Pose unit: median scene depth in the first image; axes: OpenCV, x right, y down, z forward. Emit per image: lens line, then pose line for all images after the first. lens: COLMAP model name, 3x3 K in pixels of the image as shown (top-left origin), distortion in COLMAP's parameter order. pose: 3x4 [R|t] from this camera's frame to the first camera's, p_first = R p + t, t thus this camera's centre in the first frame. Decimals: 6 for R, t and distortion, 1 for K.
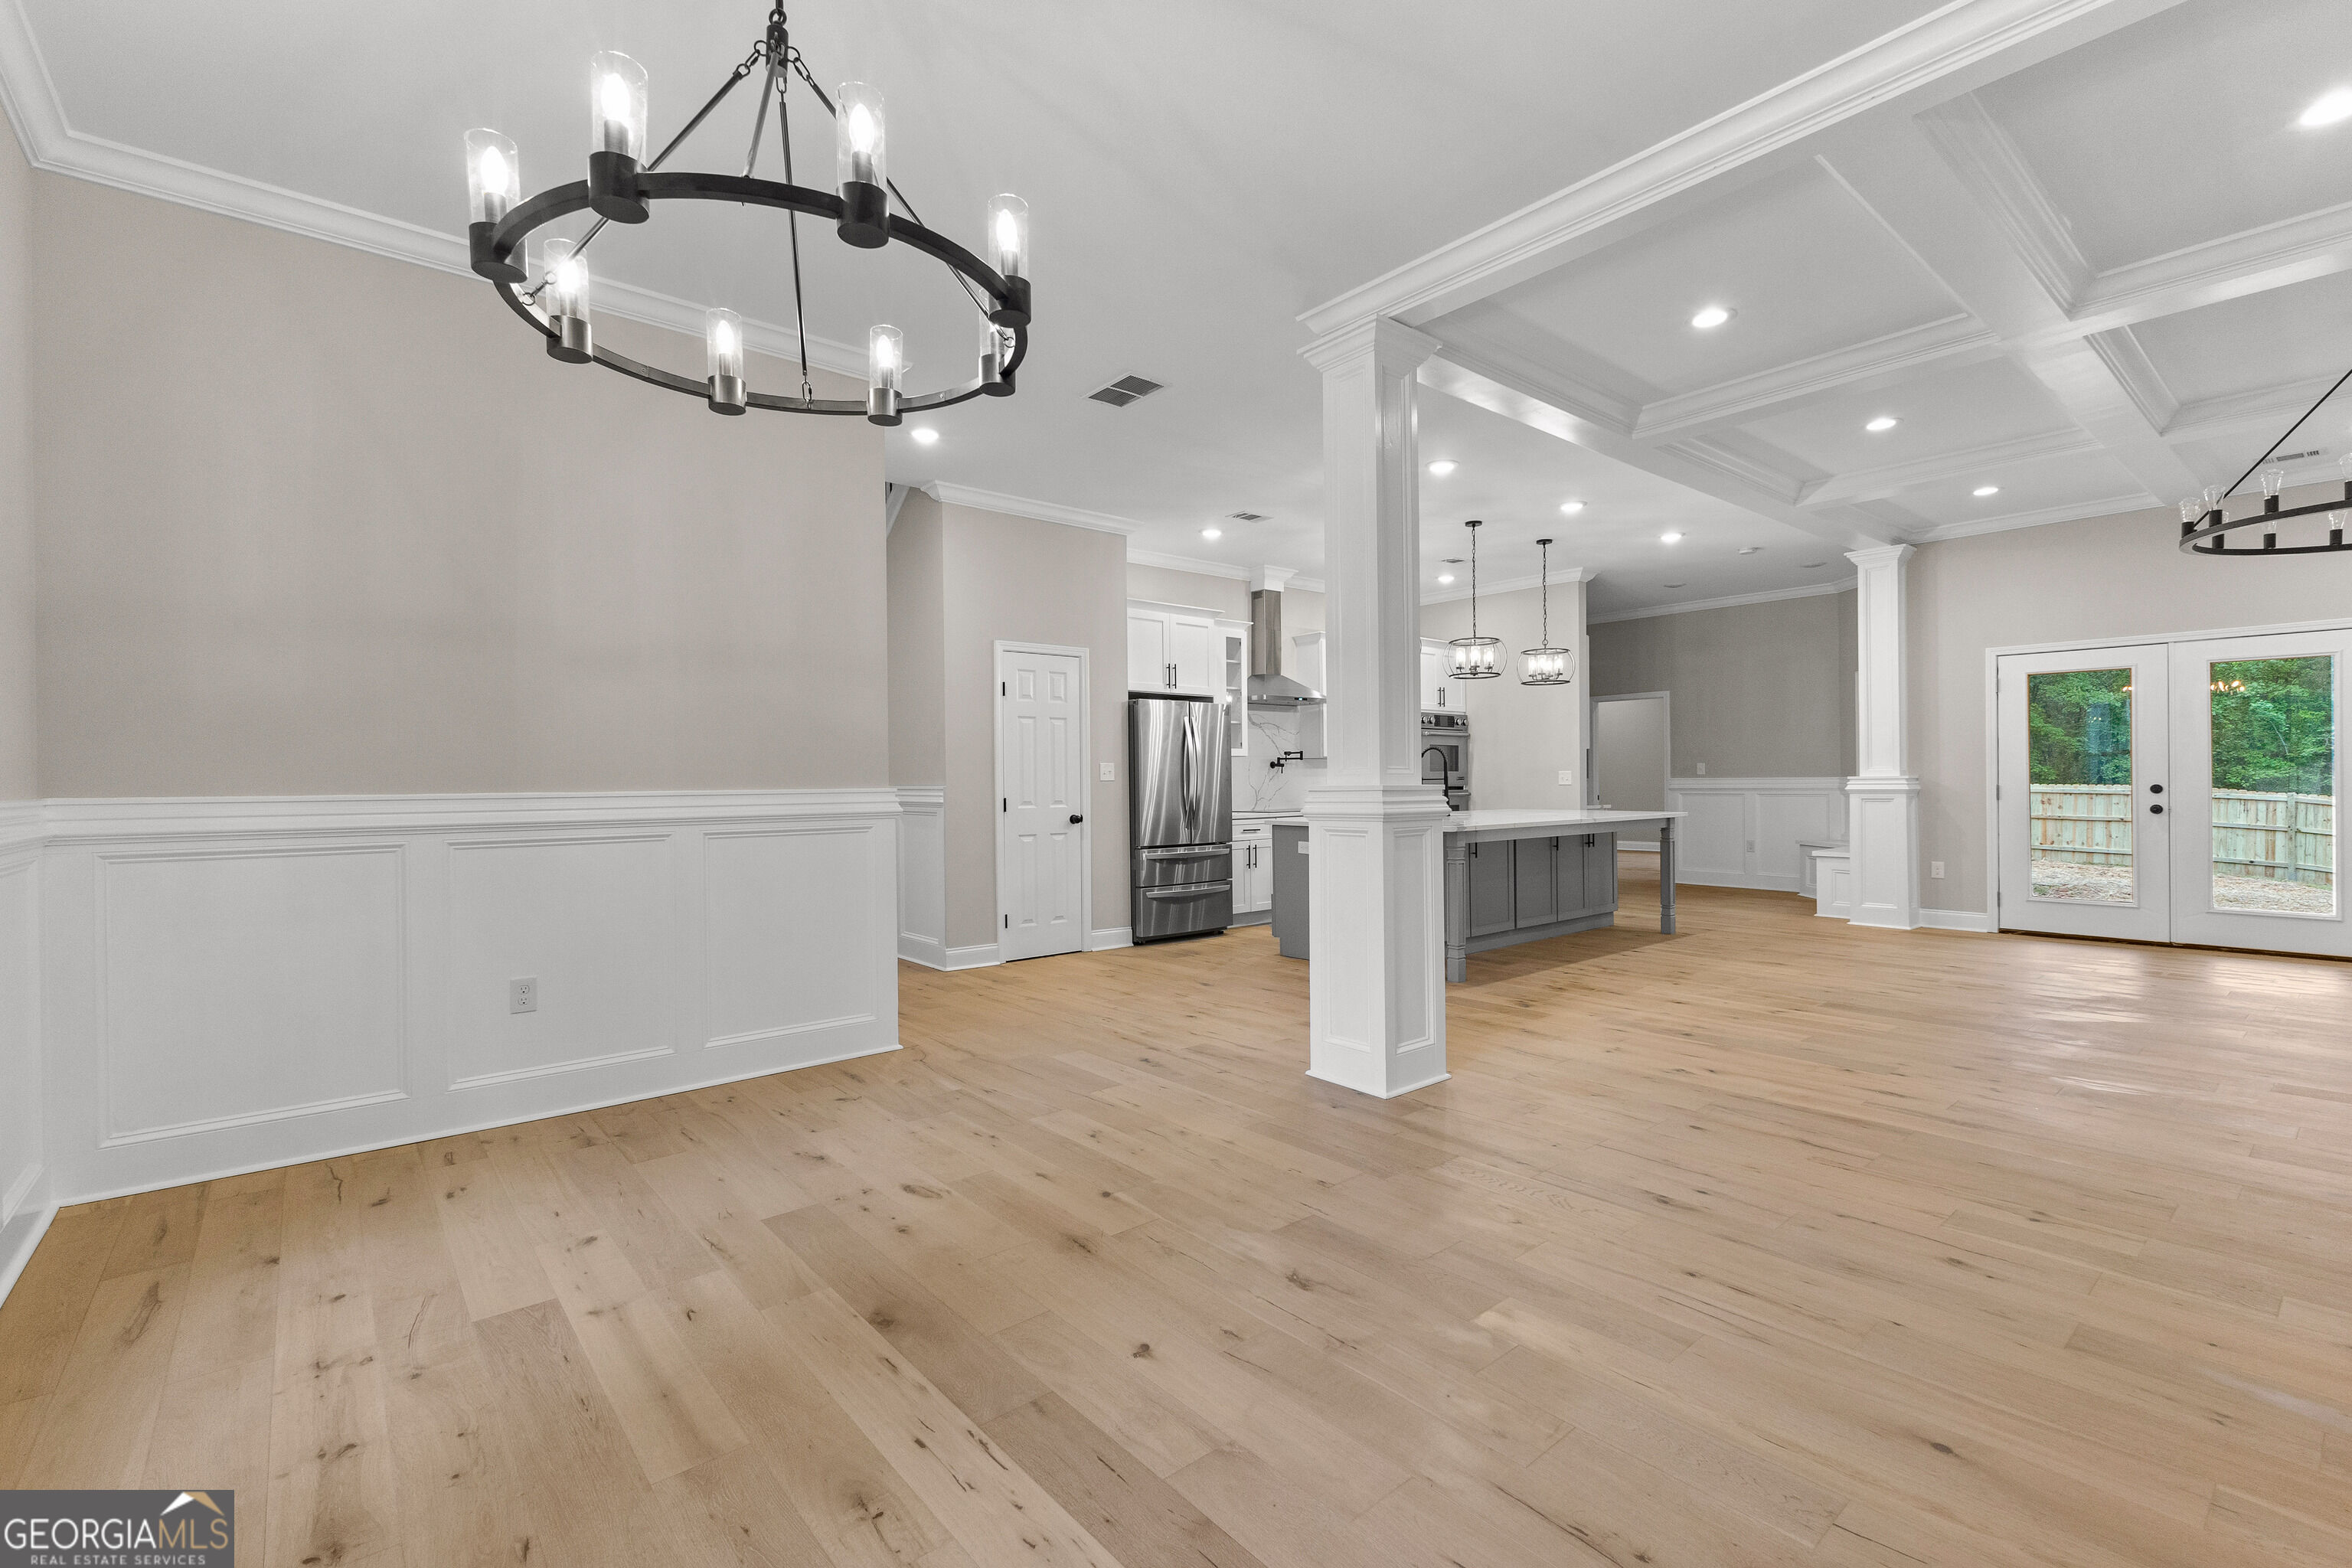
lens RADIAL K [[1029.8, 0, 1168.6], [0, 1029.8, 780.3], [0, 0, 1]] dist [-0.000012, -0.000314]
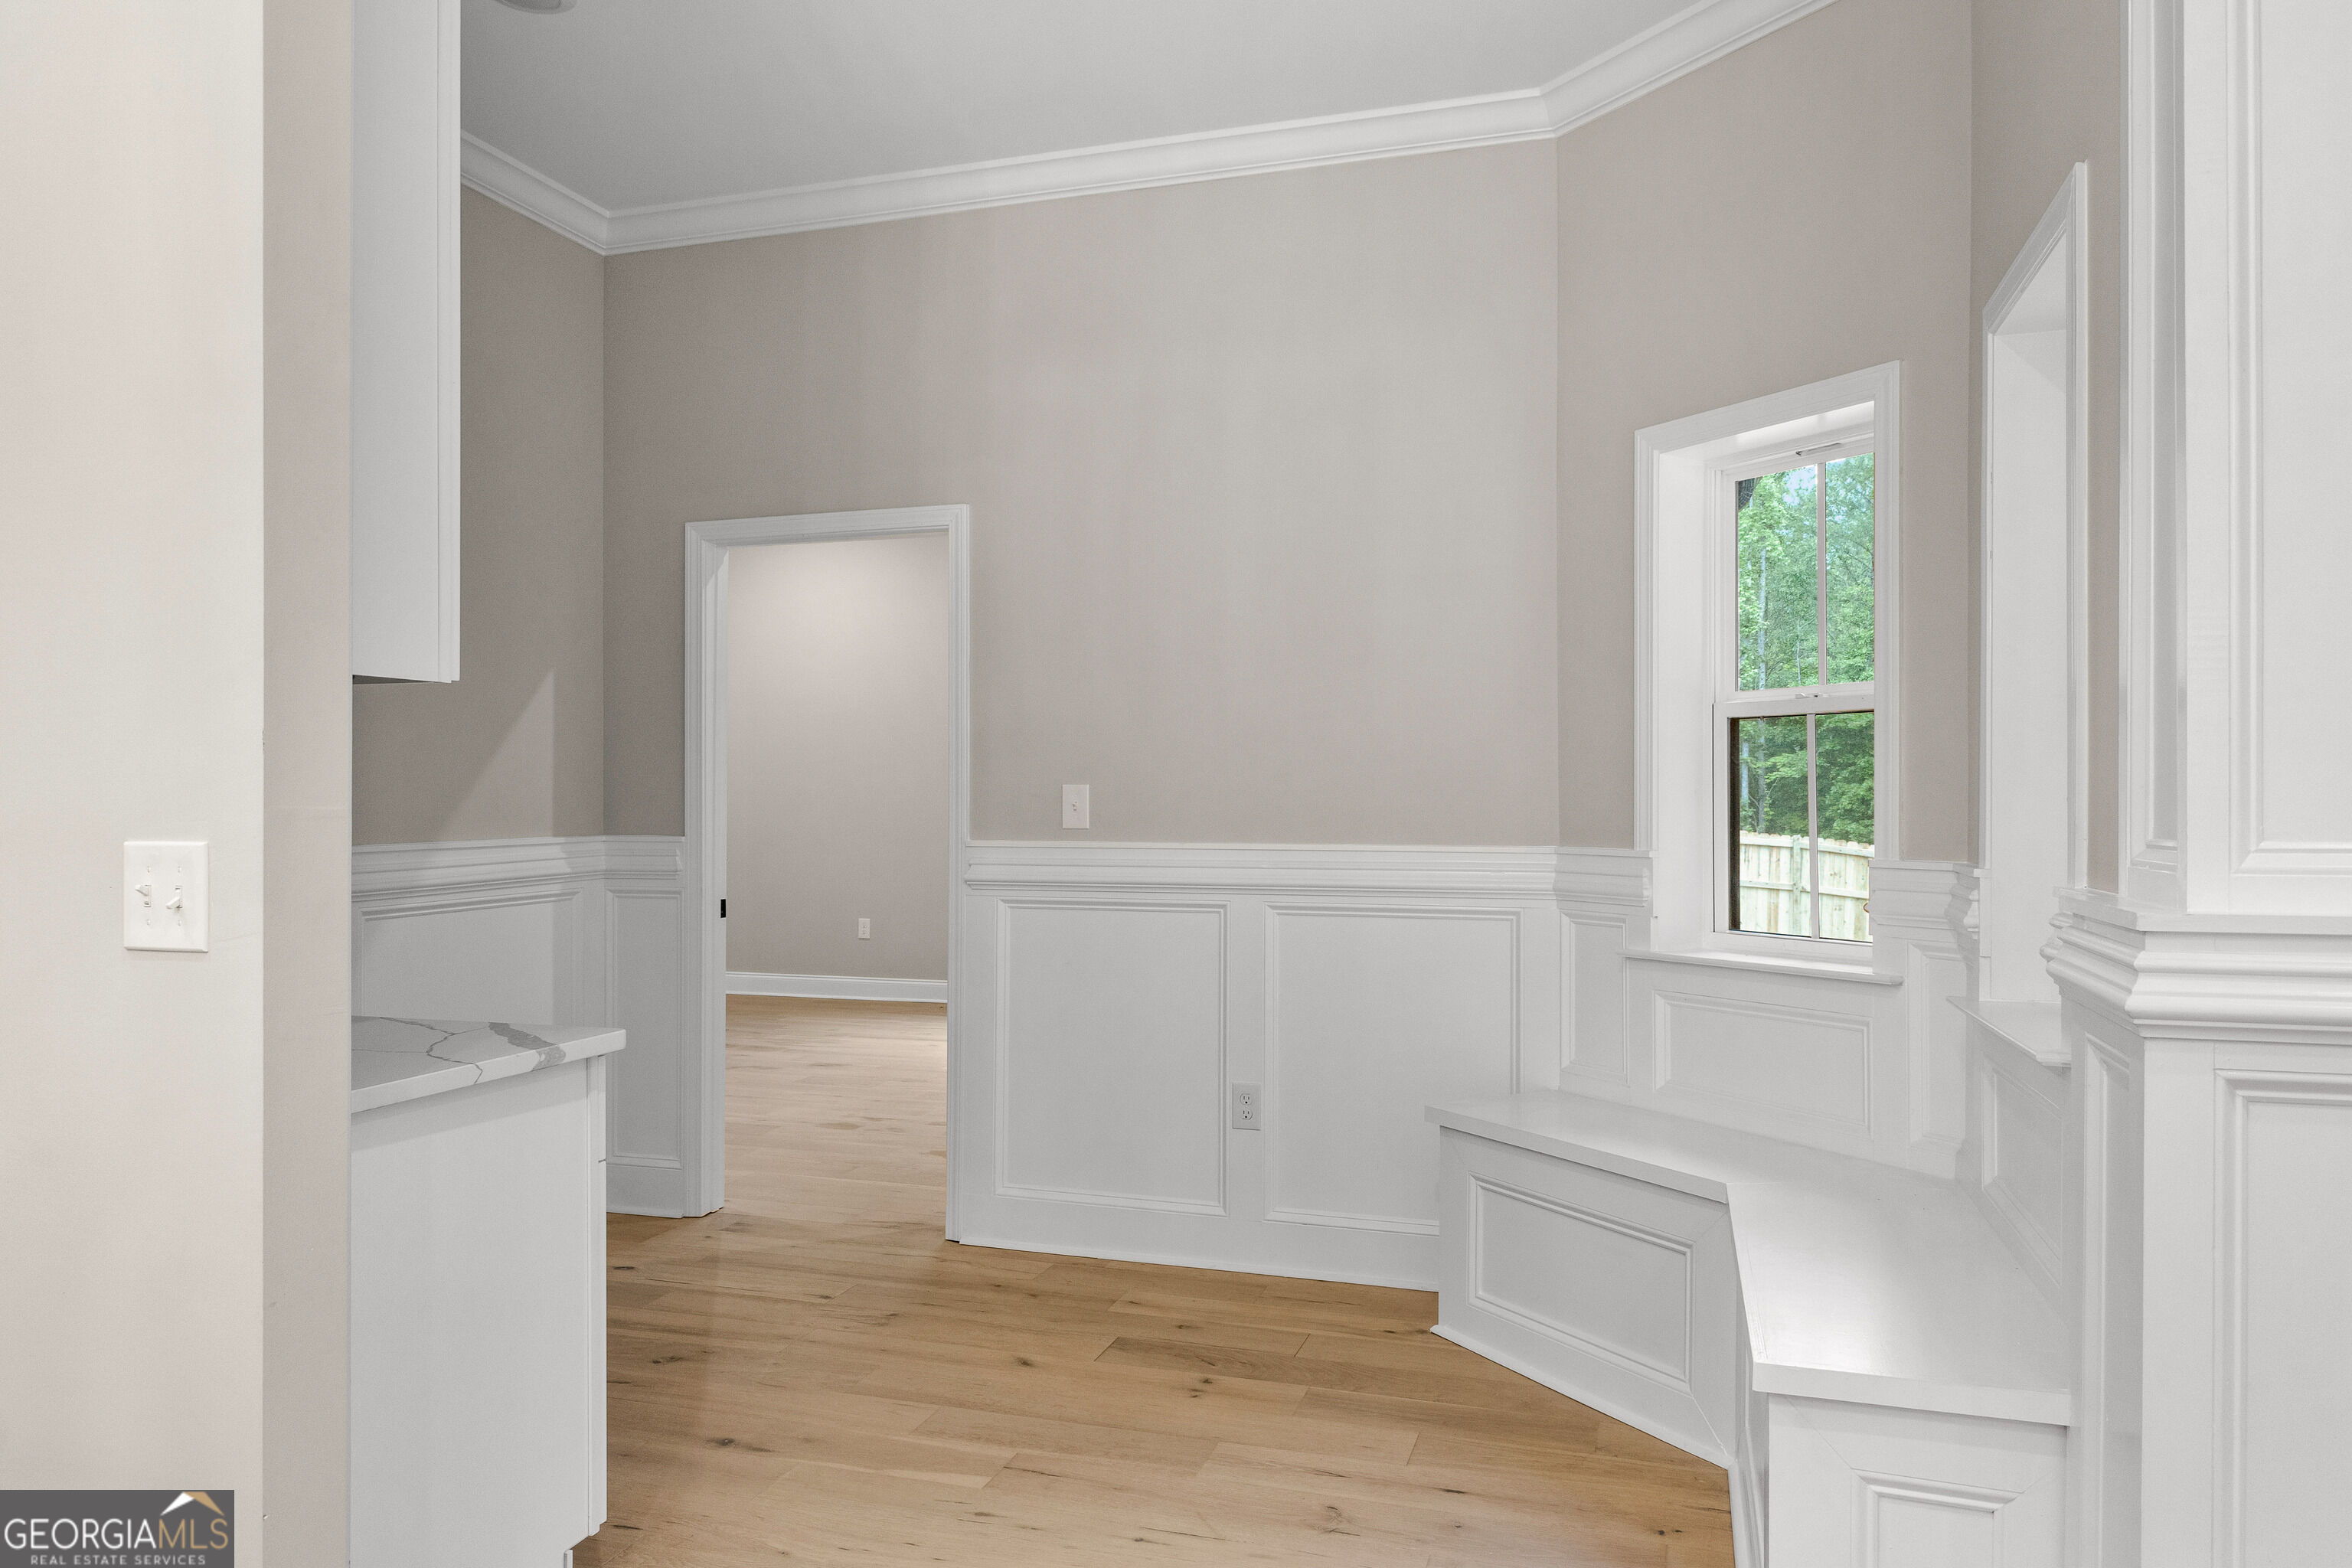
lens RADIAL K [[1549.8, 0, 1176.0], [0, 1549.8, 784.0], [0, 0, 1]] dist [0.000543, 0.000015]
pose [[0.839446, 0.013702, 0.543270, 0.318854], [-0.009098, 0.999896, -0.011161, -0.012339], [-0.543367, 0.004427, 0.839484, 0.645012]]
